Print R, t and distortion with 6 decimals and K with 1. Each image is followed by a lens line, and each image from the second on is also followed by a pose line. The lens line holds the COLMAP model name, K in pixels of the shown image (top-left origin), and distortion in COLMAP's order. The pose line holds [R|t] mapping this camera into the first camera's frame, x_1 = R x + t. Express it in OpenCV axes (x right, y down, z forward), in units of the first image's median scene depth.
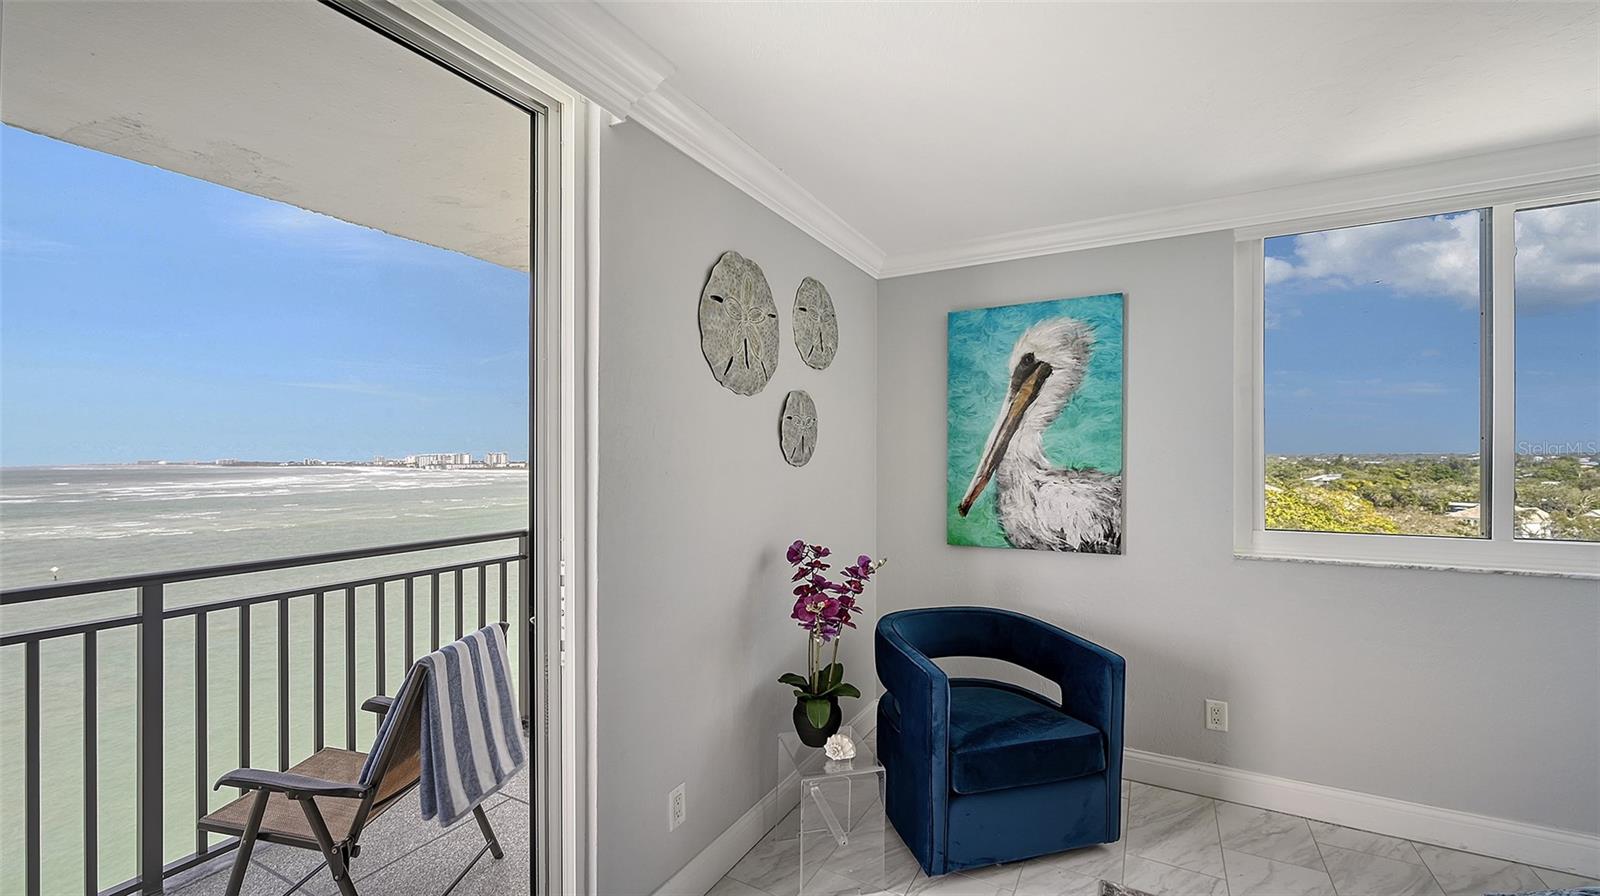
lens RADIAL K [[648.5, 0, 807.2], [0, 648.5, 453.5], [0, 0, 1]] dist [-0.001099, -0.002246]
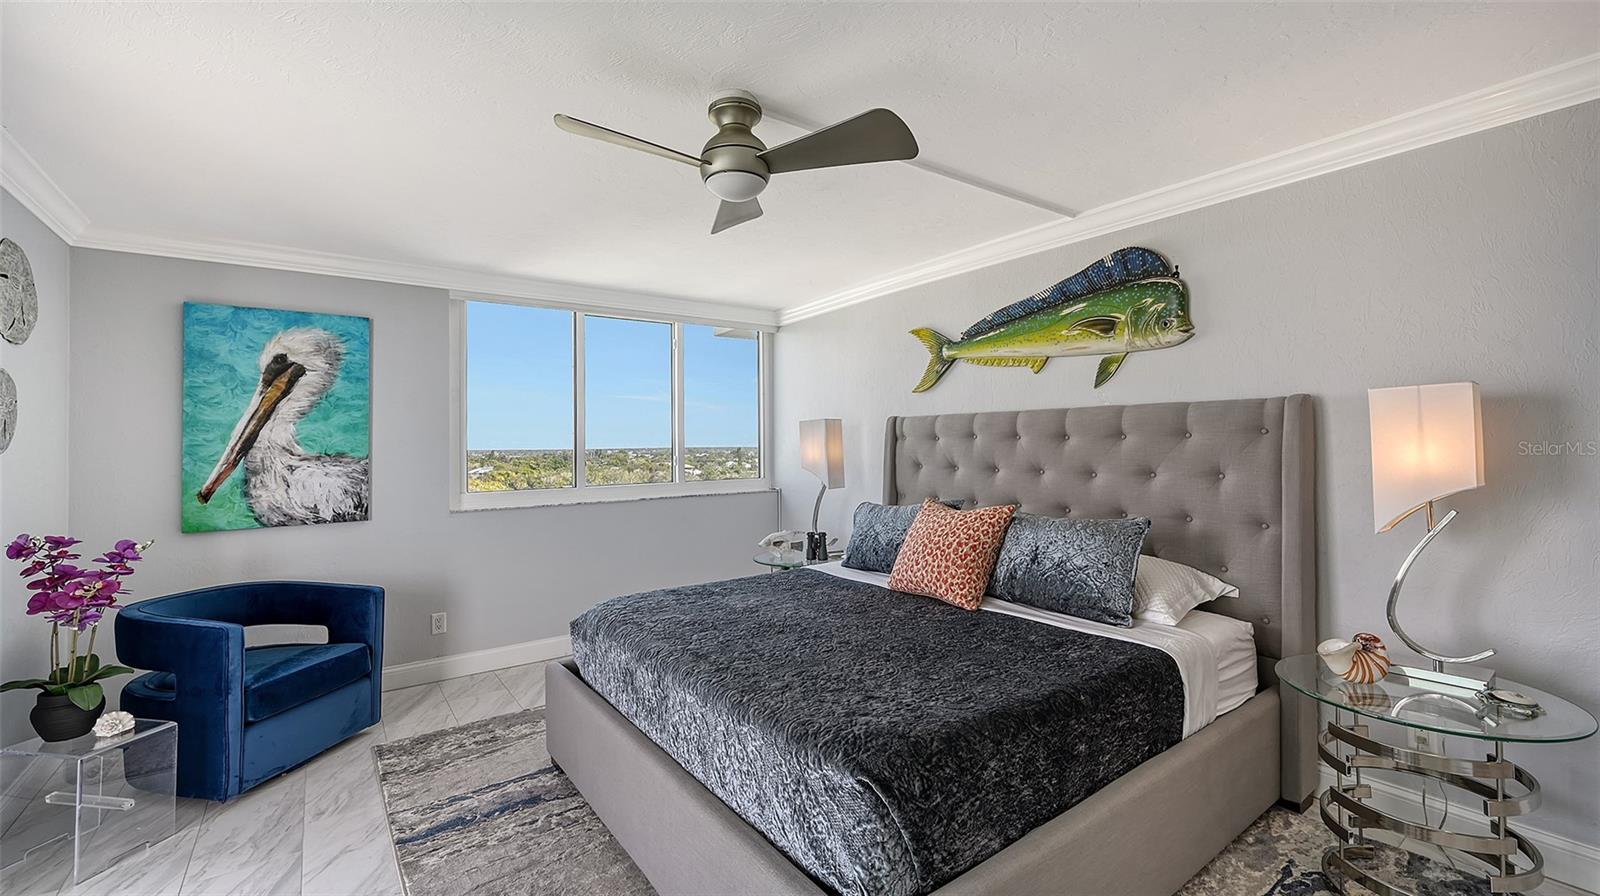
lens RADIAL K [[648.5, 0, 802.4], [0, 648.5, 442.4], [0, 0, 1]] dist [-0.001099, -0.002246]
pose [[0.421206, 0.004629, 0.906953, -0.311888], [0.006640, 0.999944, -0.008187, 0.016495], [-0.906941, 0.009470, 0.421152, -0.318560]]
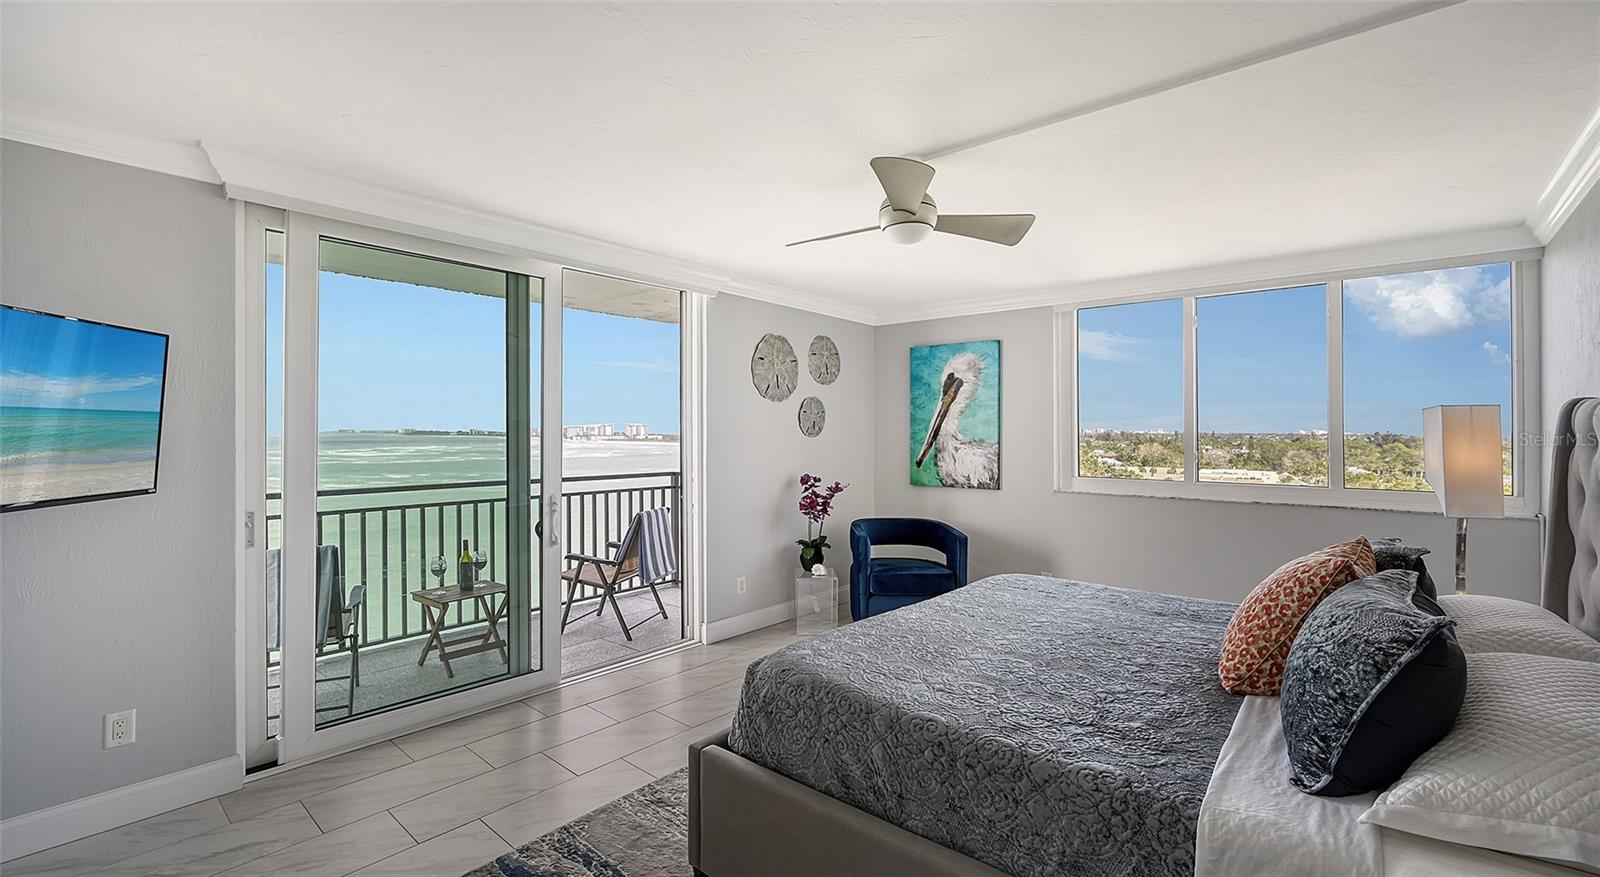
lens RADIAL K [[685.2, 0, 764.6], [0, 685.2, 417.5], [0, 0, 1]] dist [-0.004117, 0.003322]
pose [[0.966307, 0.005215, -0.257339, 0.337129], [-0.008951, 0.999871, -0.013346, -0.007749], [0.257237, 0.015200, 0.966229, -0.896660]]
